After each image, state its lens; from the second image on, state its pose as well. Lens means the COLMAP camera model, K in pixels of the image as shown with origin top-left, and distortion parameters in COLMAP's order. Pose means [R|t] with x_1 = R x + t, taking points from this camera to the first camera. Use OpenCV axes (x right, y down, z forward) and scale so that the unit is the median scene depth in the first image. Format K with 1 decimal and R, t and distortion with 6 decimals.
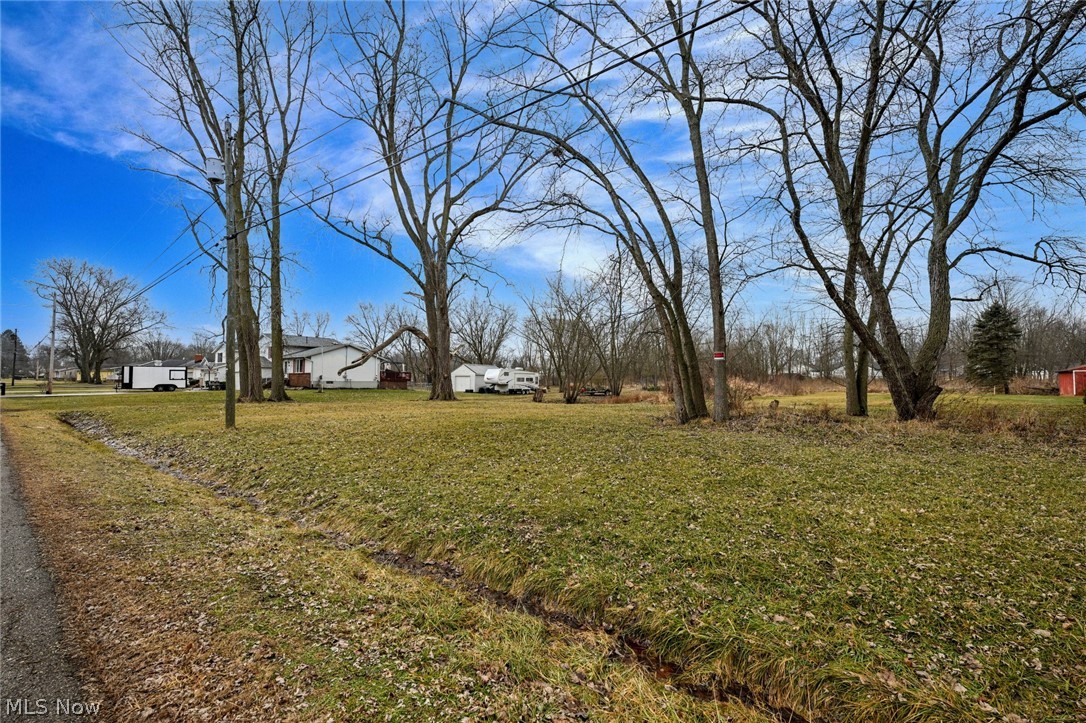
lens RADIAL K [[422.1, 0, 547.8], [0, 422.1, 360.2], [0, 0, 1]] dist [0.000353, 0.000133]
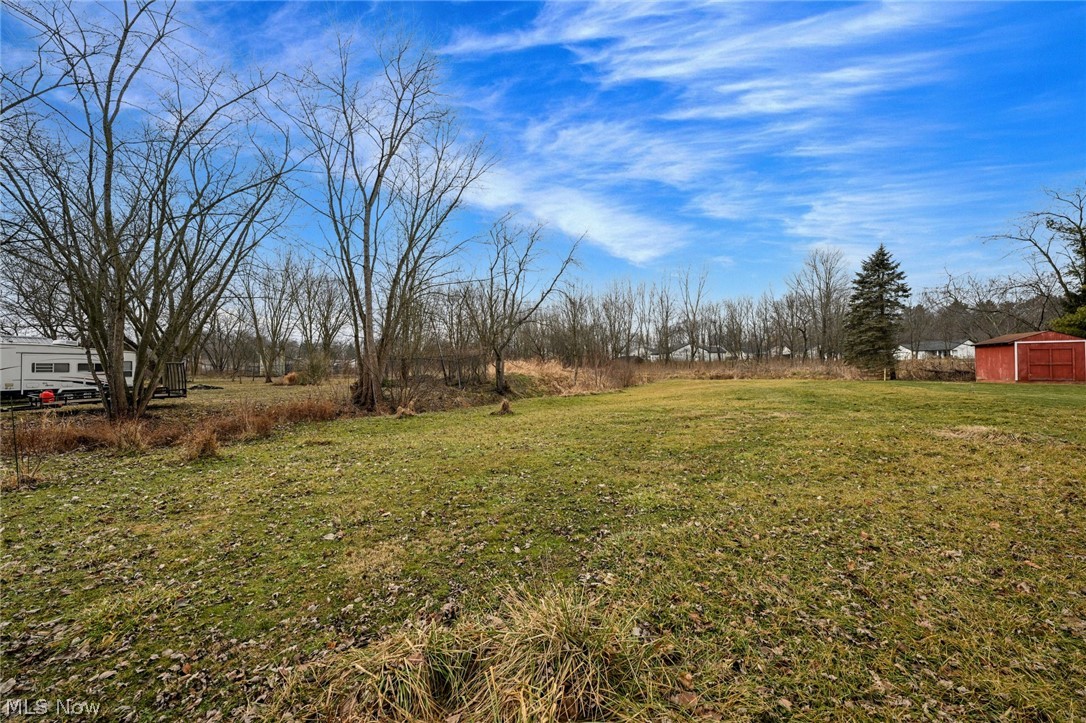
lens RADIAL K [[422.1, 0, 547.8], [0, 422.1, 360.2], [0, 0, 1]] dist [0.000353, 0.000133]
pose [[0.950851, -0.006619, 0.309578, 0.368173], [-0.003088, 0.999519, 0.030857, 0.032275], [-0.309633, -0.030297, 0.950373, 0.574358]]
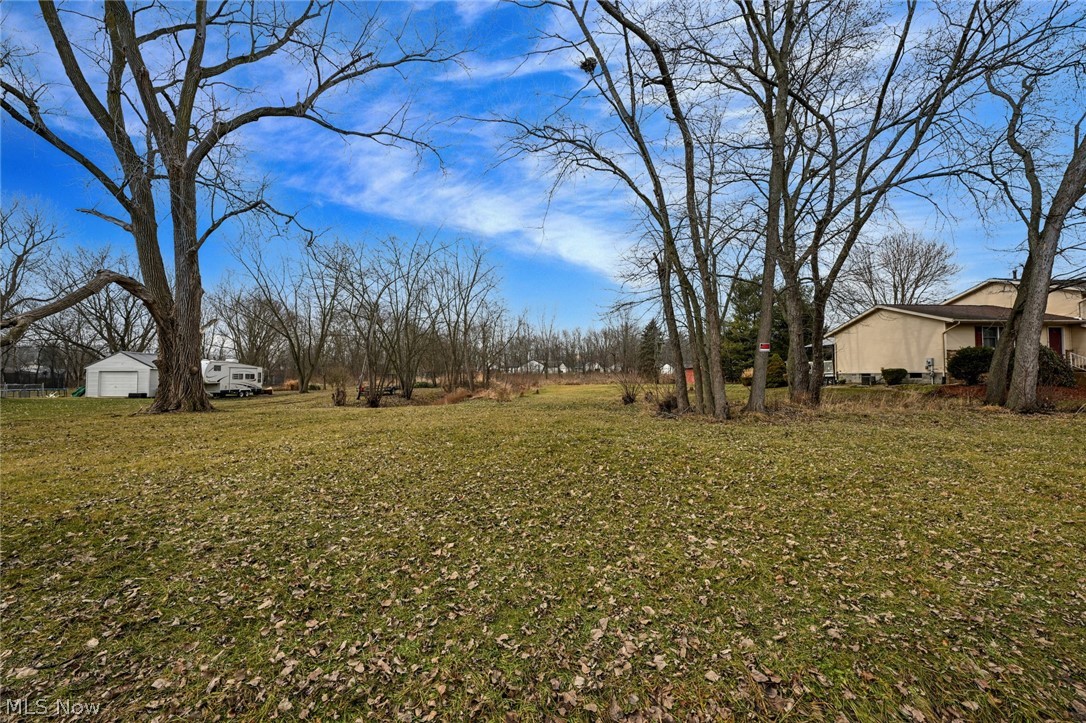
lens RADIAL K [[426.4, 0, 541.3], [0, 426.4, 363.0], [0, 0, 1]] dist [0.000031, -0.000006]
pose [[0.754885, 0.012674, 0.655734, -0.194397], [-0.022677, 0.999720, 0.006783, 0.009617], [-0.655465, -0.019991, 0.754961, 0.178353]]
